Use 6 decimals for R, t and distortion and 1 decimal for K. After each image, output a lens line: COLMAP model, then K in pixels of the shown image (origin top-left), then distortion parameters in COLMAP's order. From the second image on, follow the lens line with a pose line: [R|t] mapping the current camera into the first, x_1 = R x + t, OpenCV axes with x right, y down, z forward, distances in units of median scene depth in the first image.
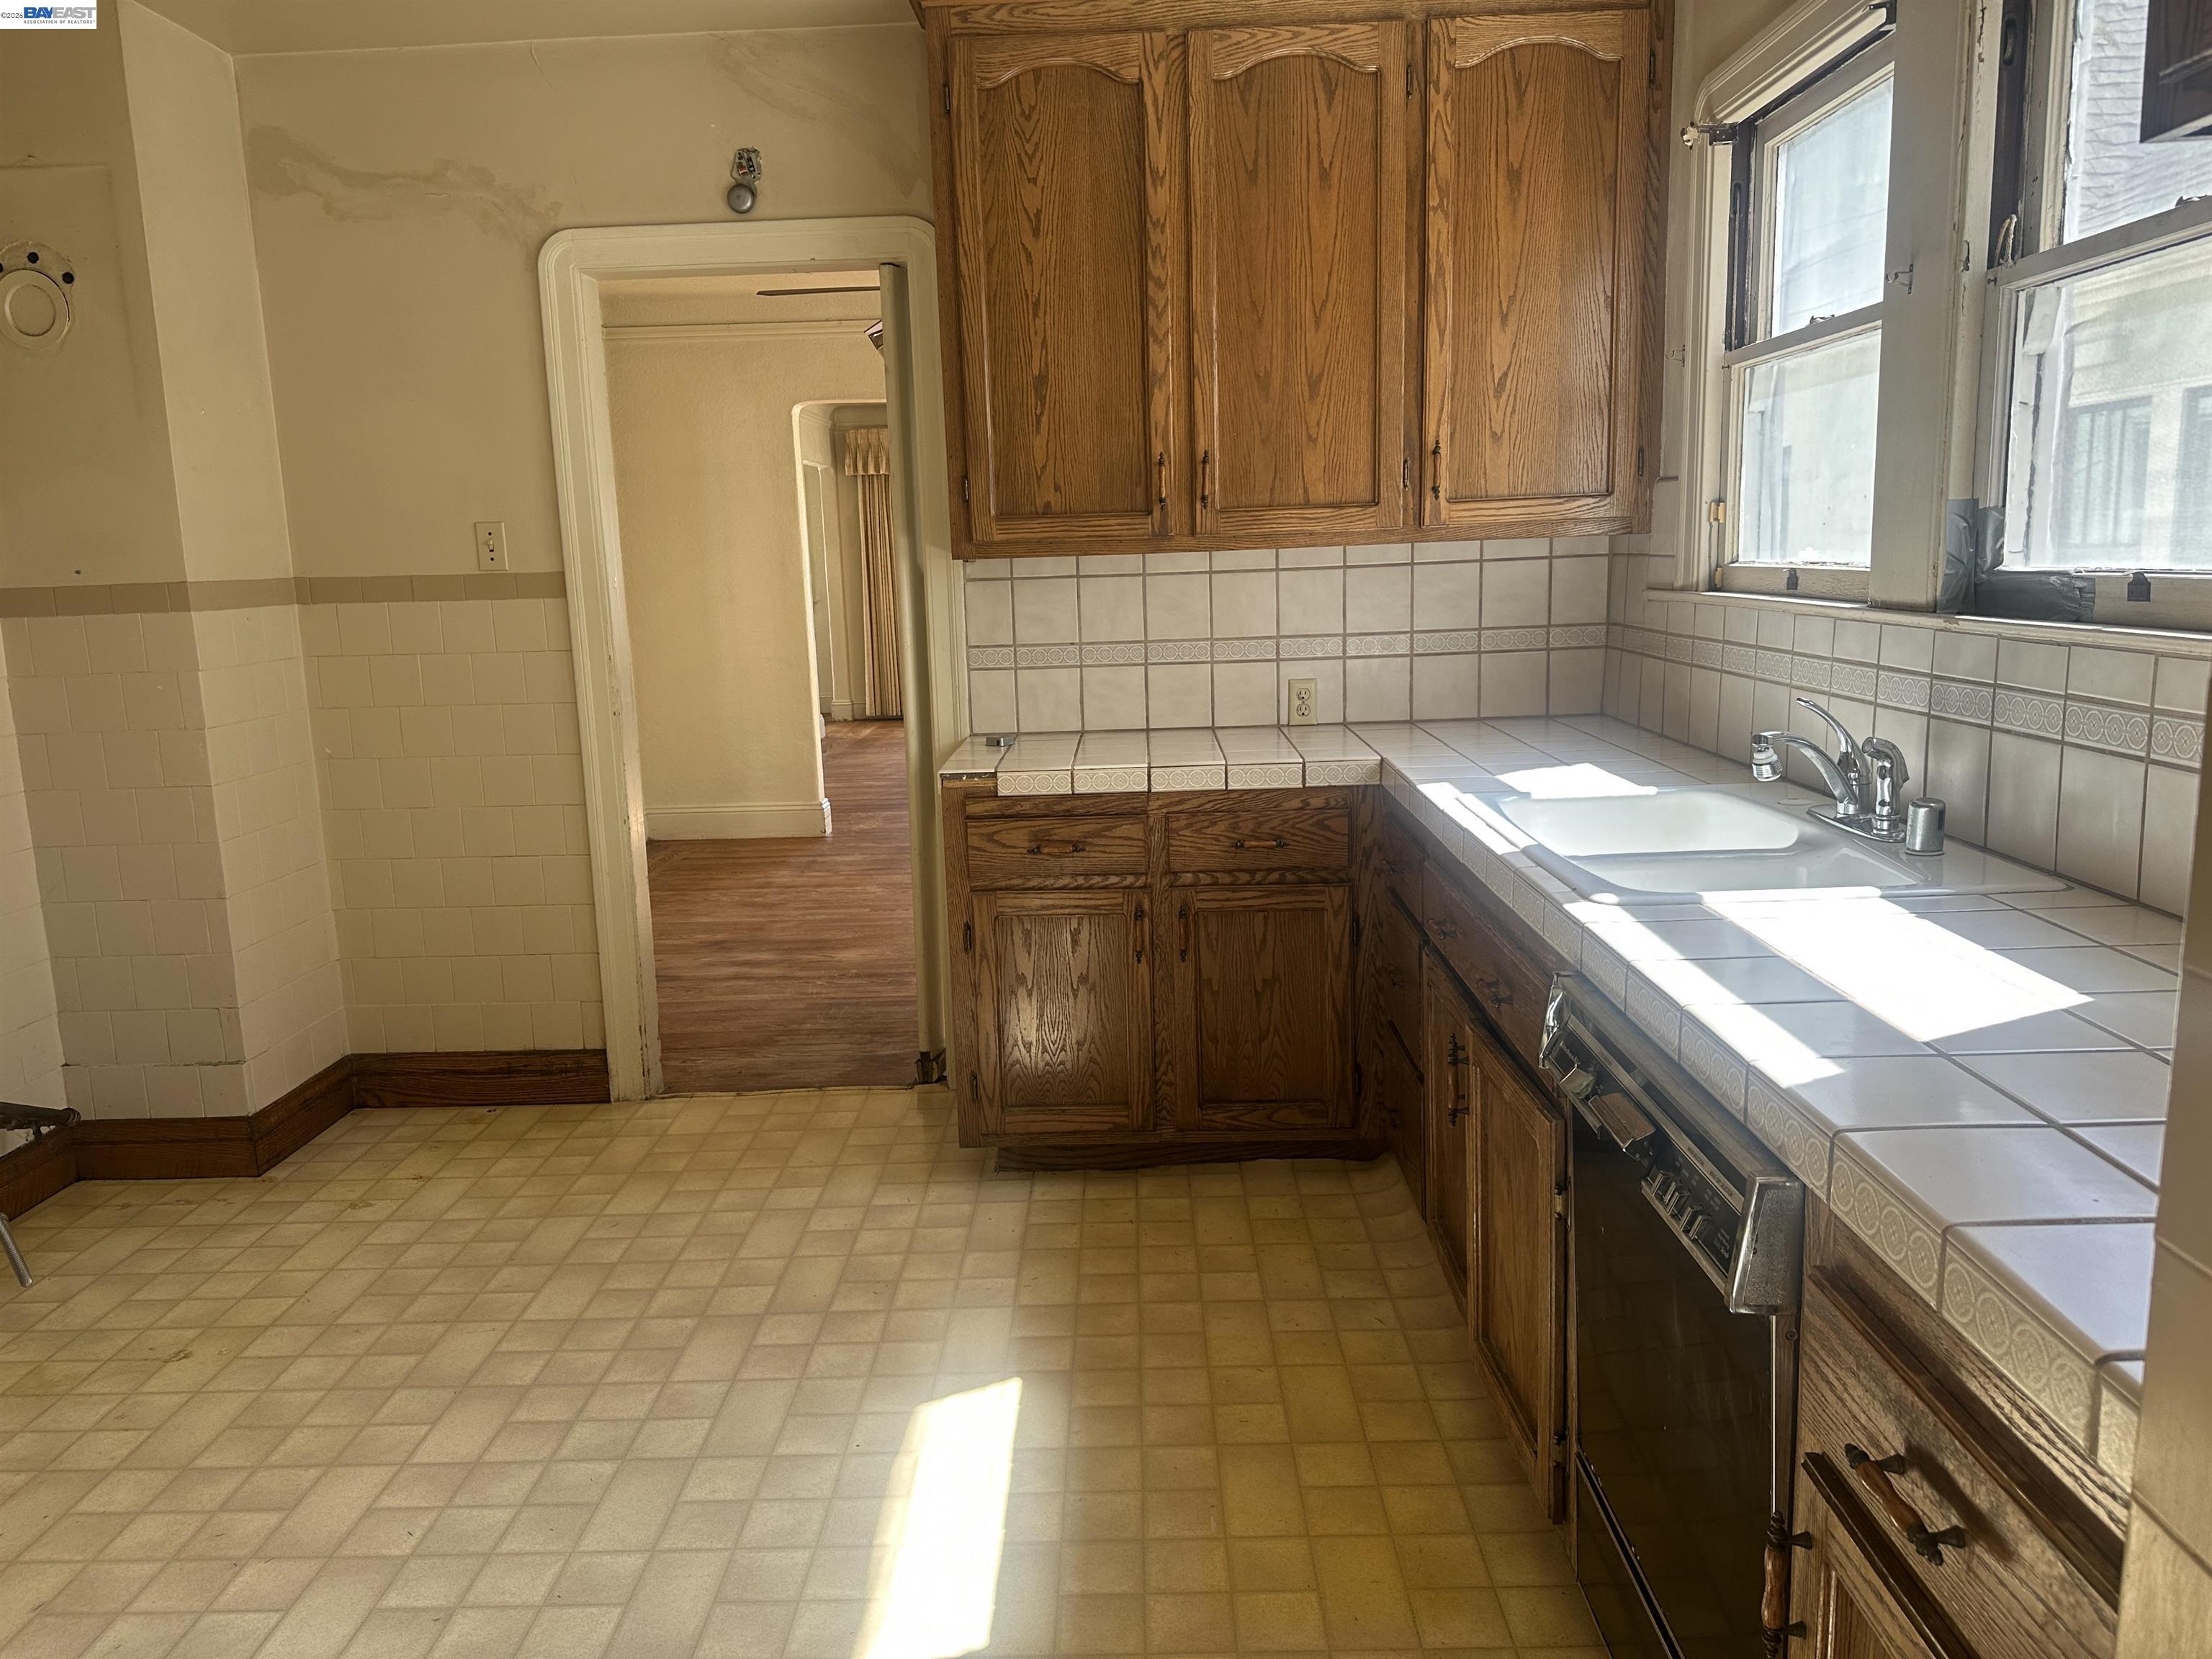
lens RADIAL K [[1552.4, 0, 1094.1], [0, 1552.4, 825.2], [0, 0, 1]] dist [0.068232, -0.082041]
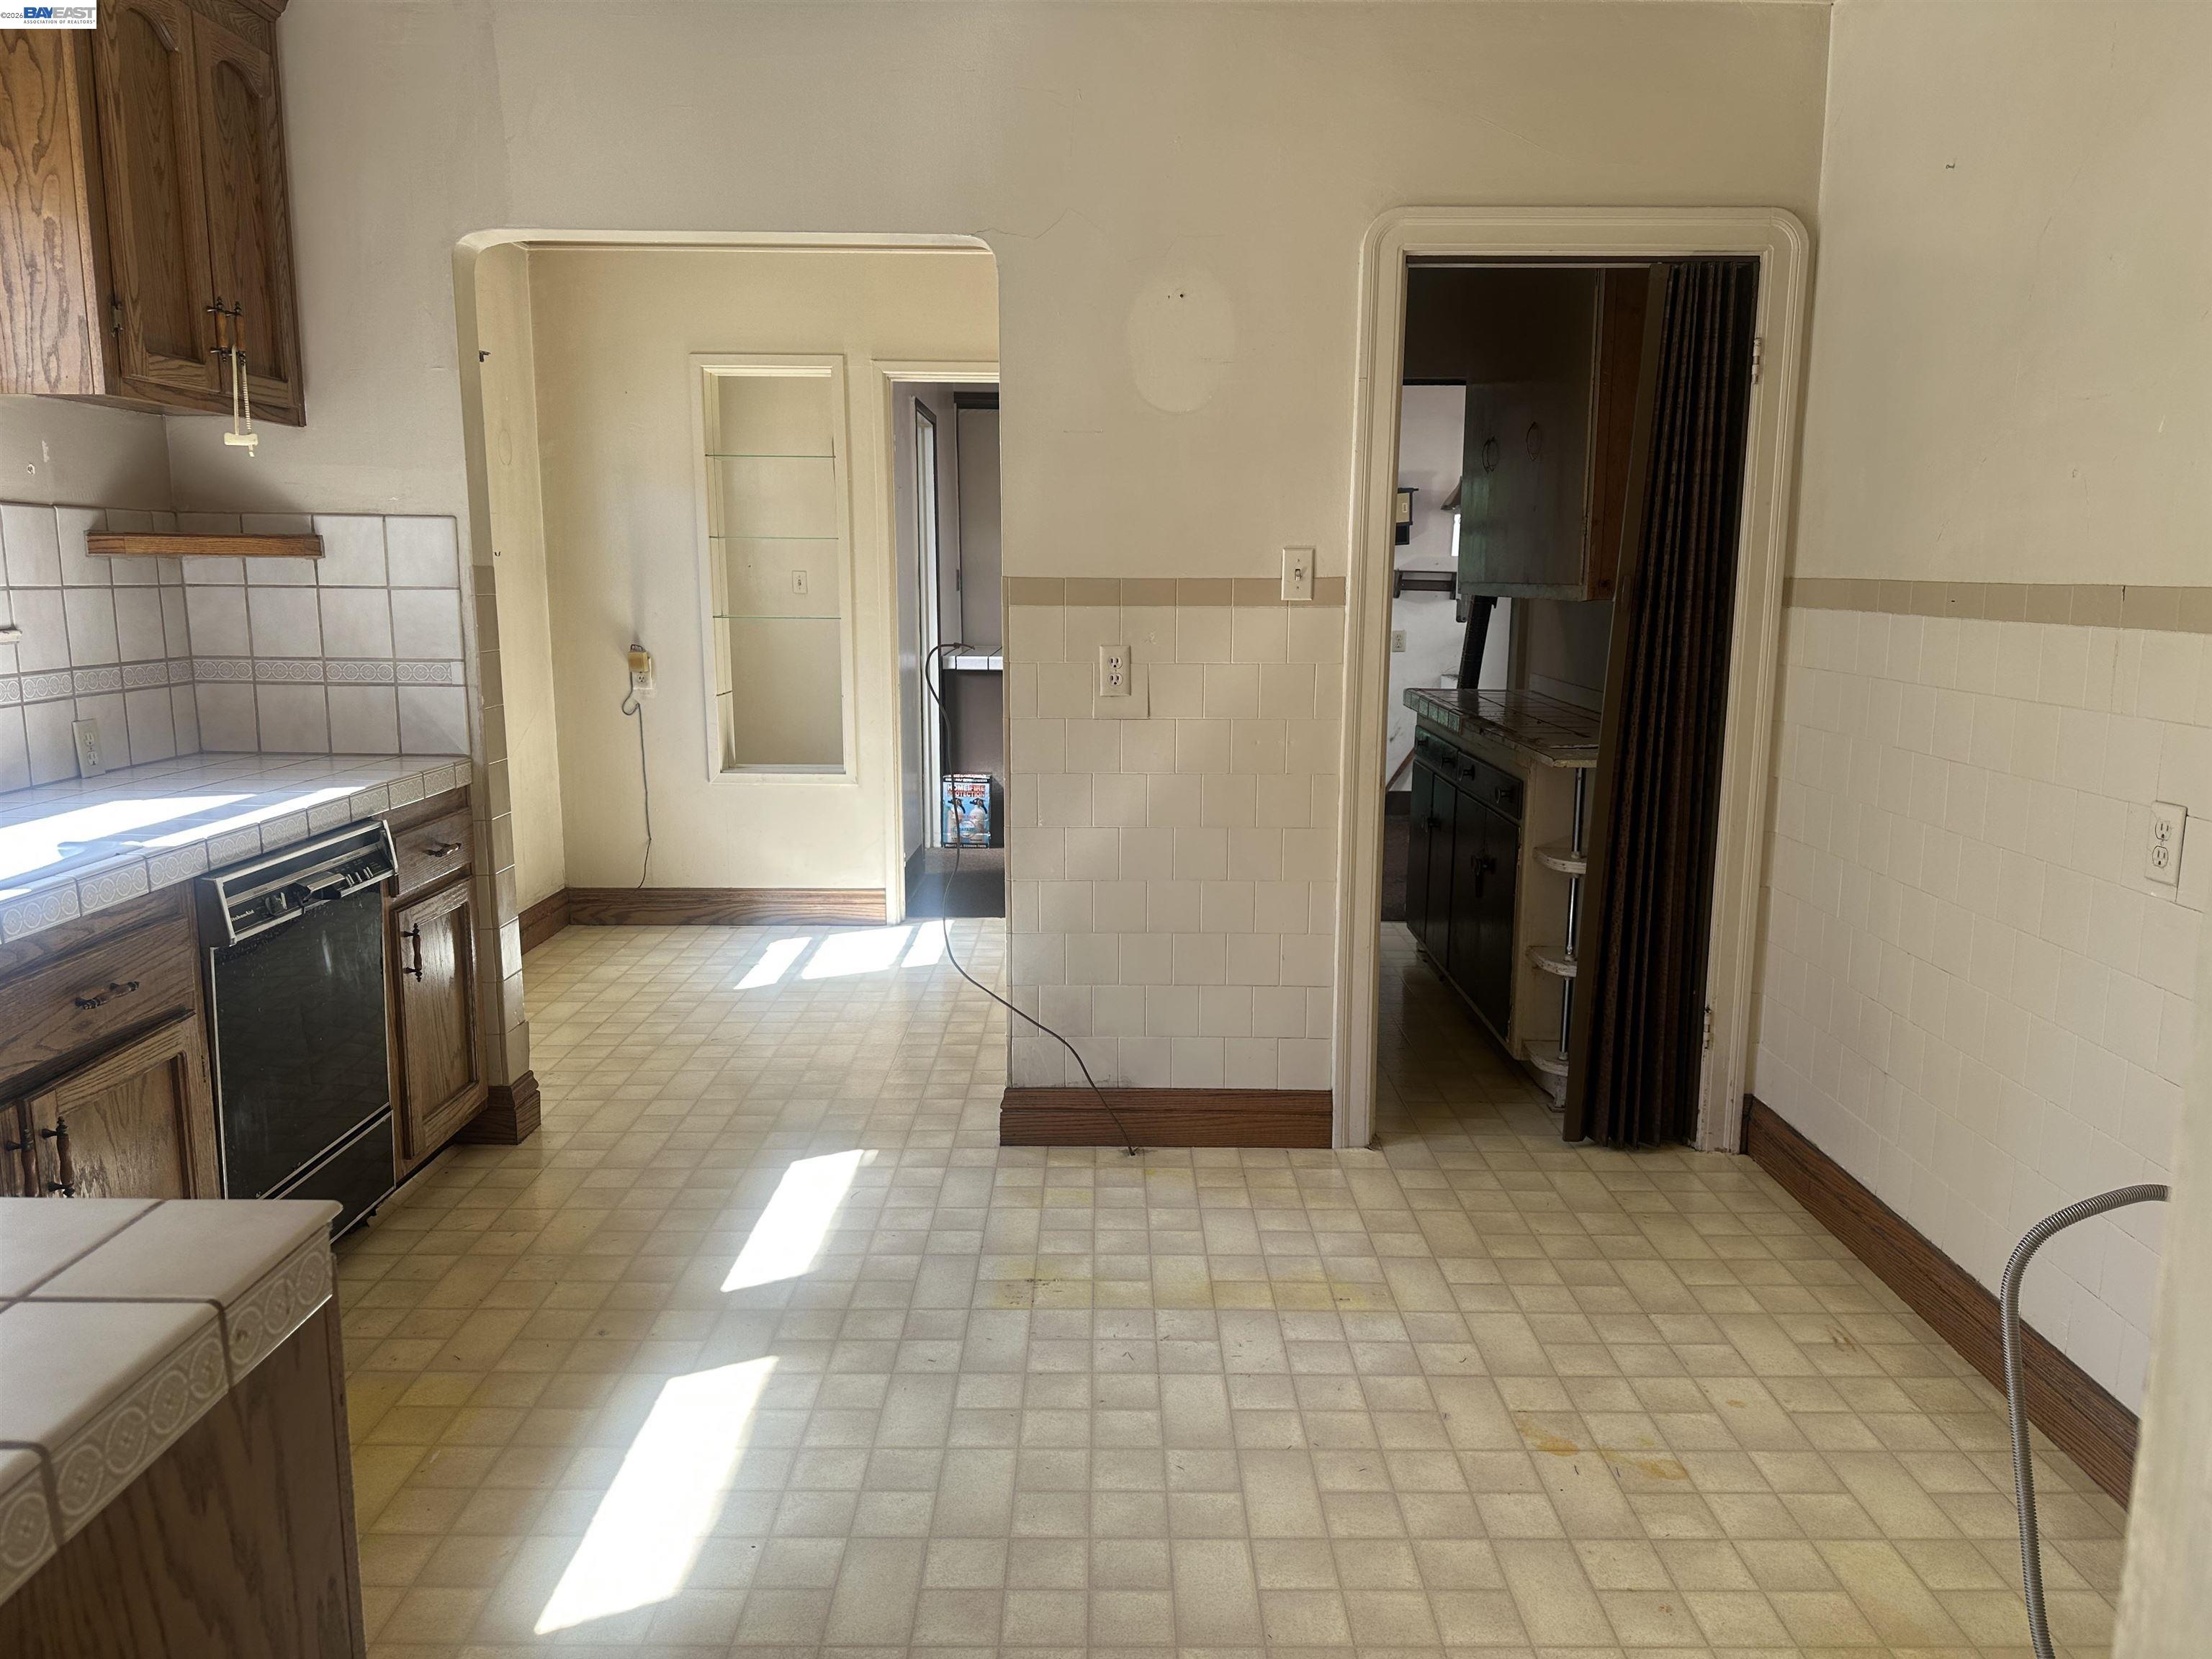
lens RADIAL K [[1552.4, 0, 1115.3], [0, 1552.4, 835.7], [0, 0, 1]] dist [0.068232, -0.082041]
pose [[-0.999256, 0.031387, -0.022431, -0.261269], [0.021963, 0.940851, 0.338108, -0.217539], [0.031717, 0.337363, -0.940840, 1.277016]]
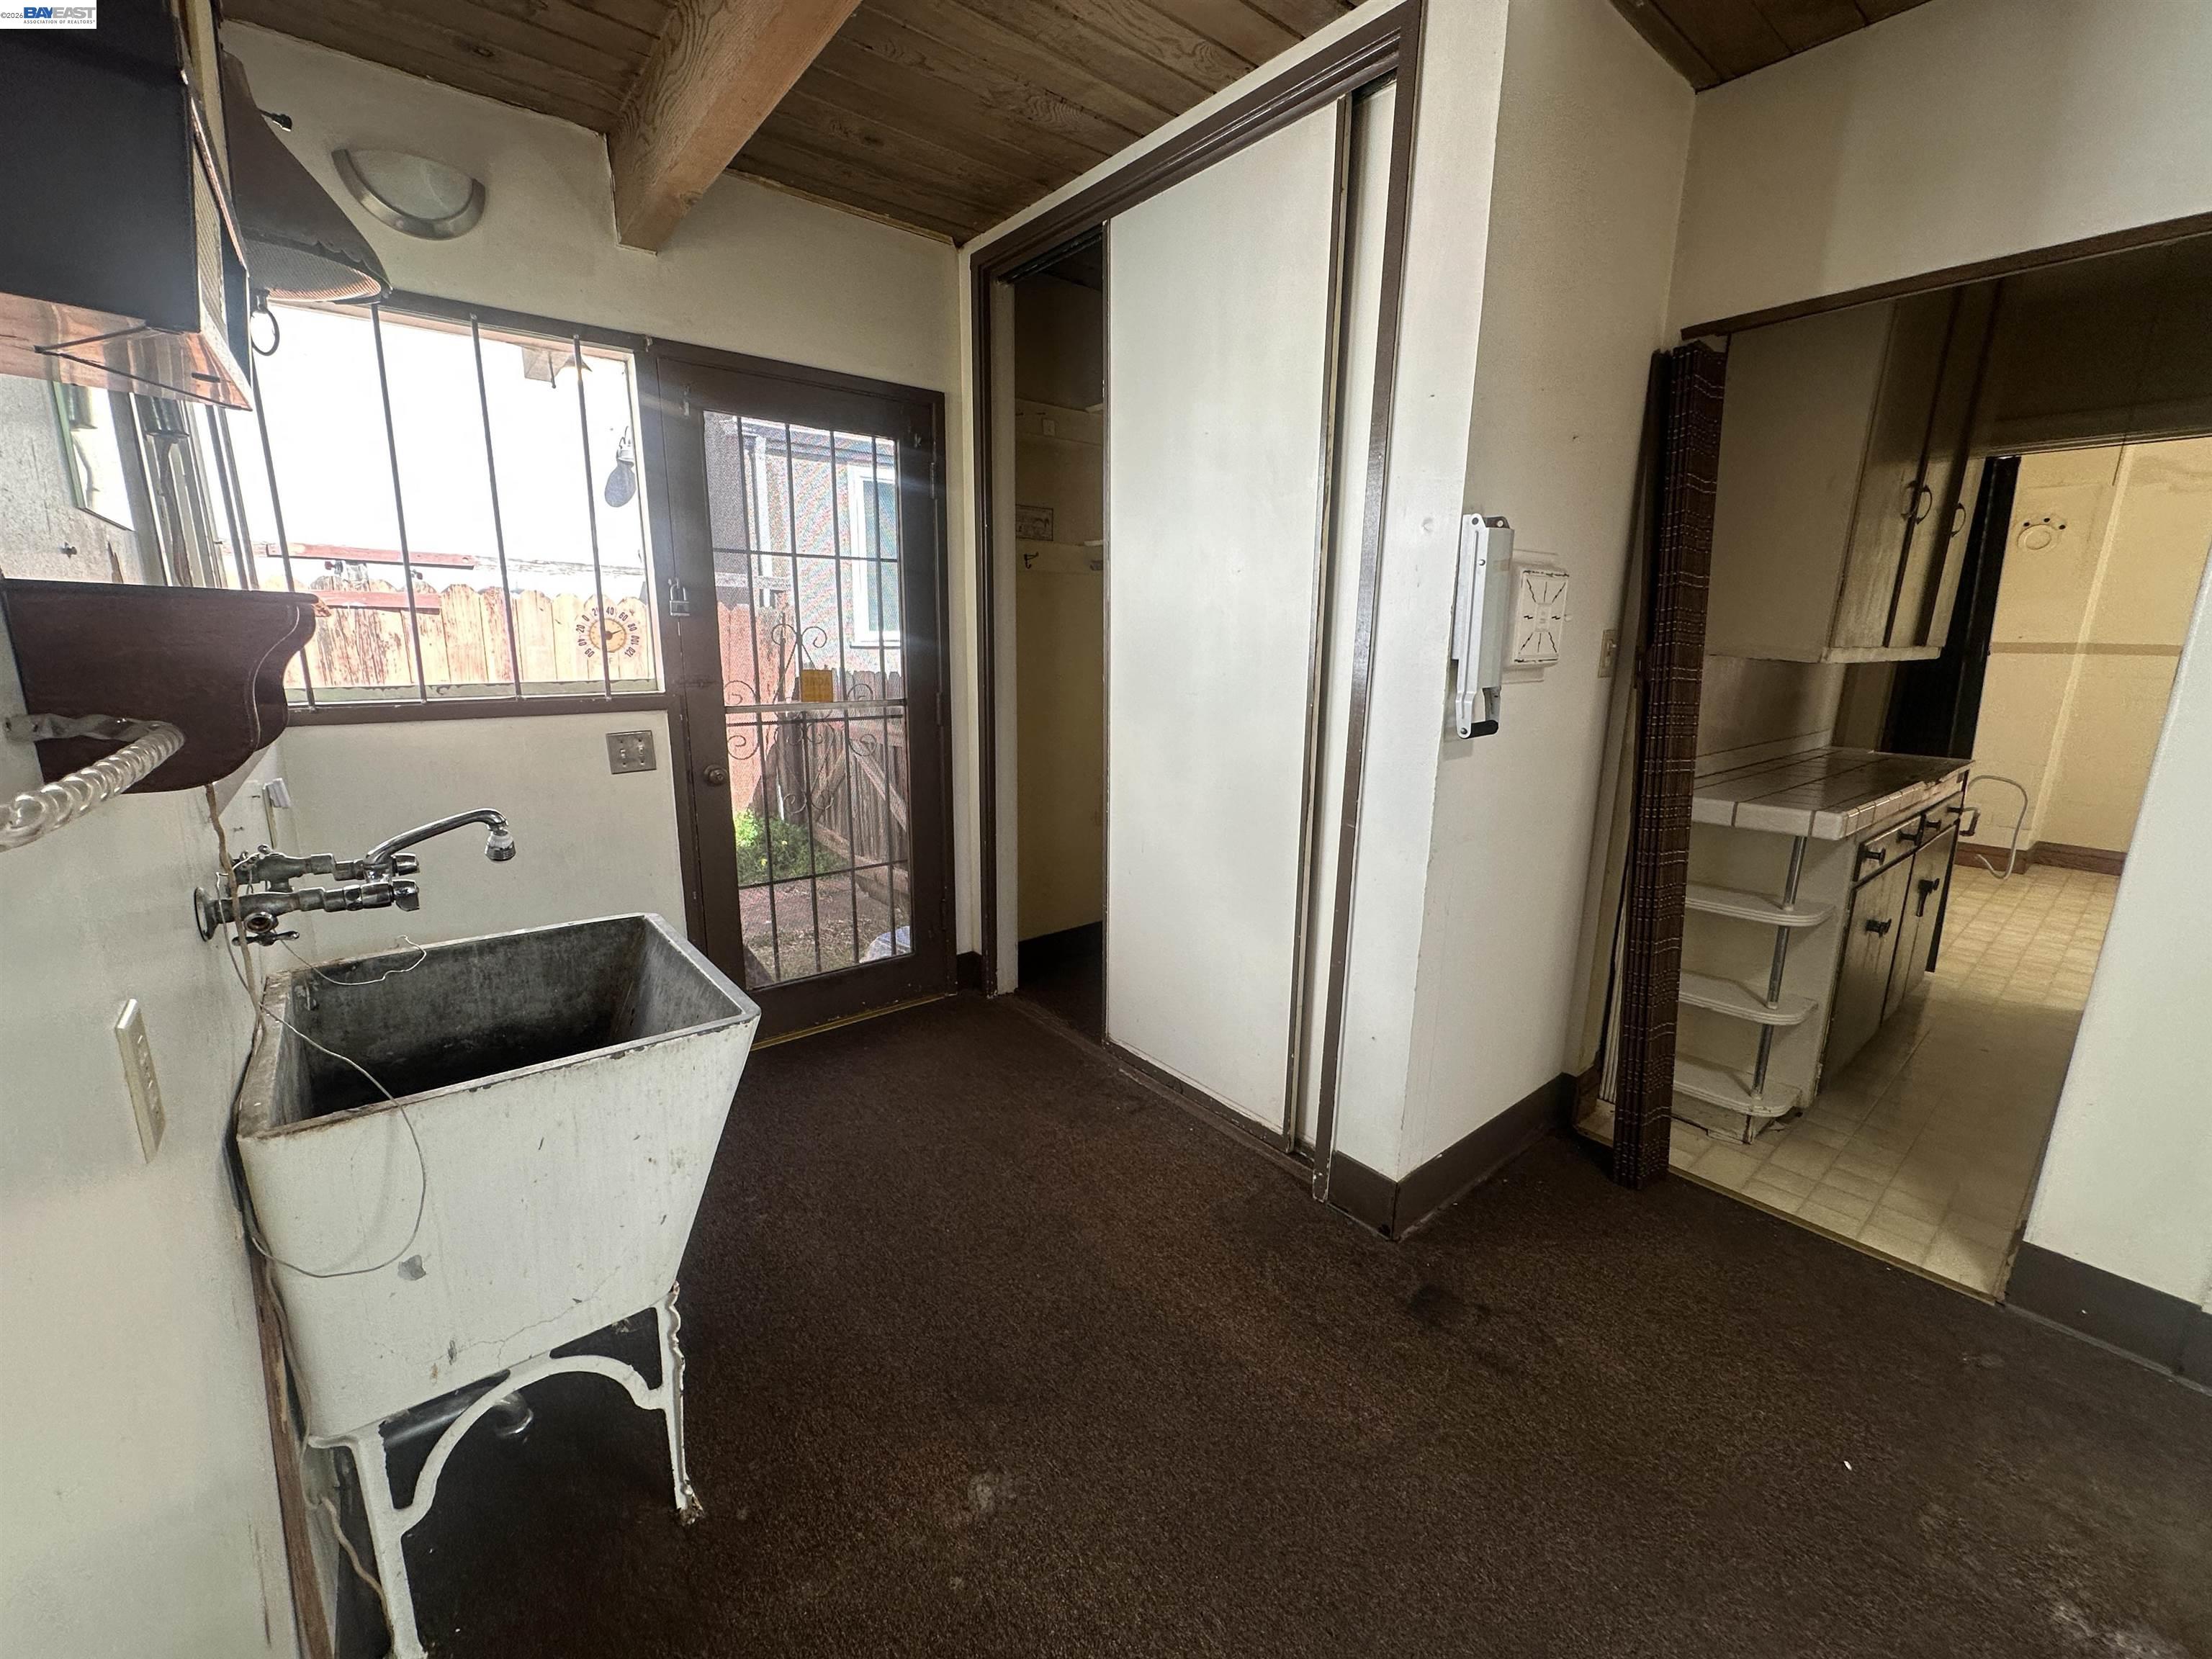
lens RADIAL K [[890.0, 0, 1107.5], [0, 890.0, 835.2], [0, 0, 1]] dist [-0.000663, 0.000667]
pose [[0.654452, 0.210198, -0.726298, -0.507038], [-0.165676, 0.977103, 0.133496, 0.232389], [0.737729, 0.032964, 0.674292, -1.206942]]
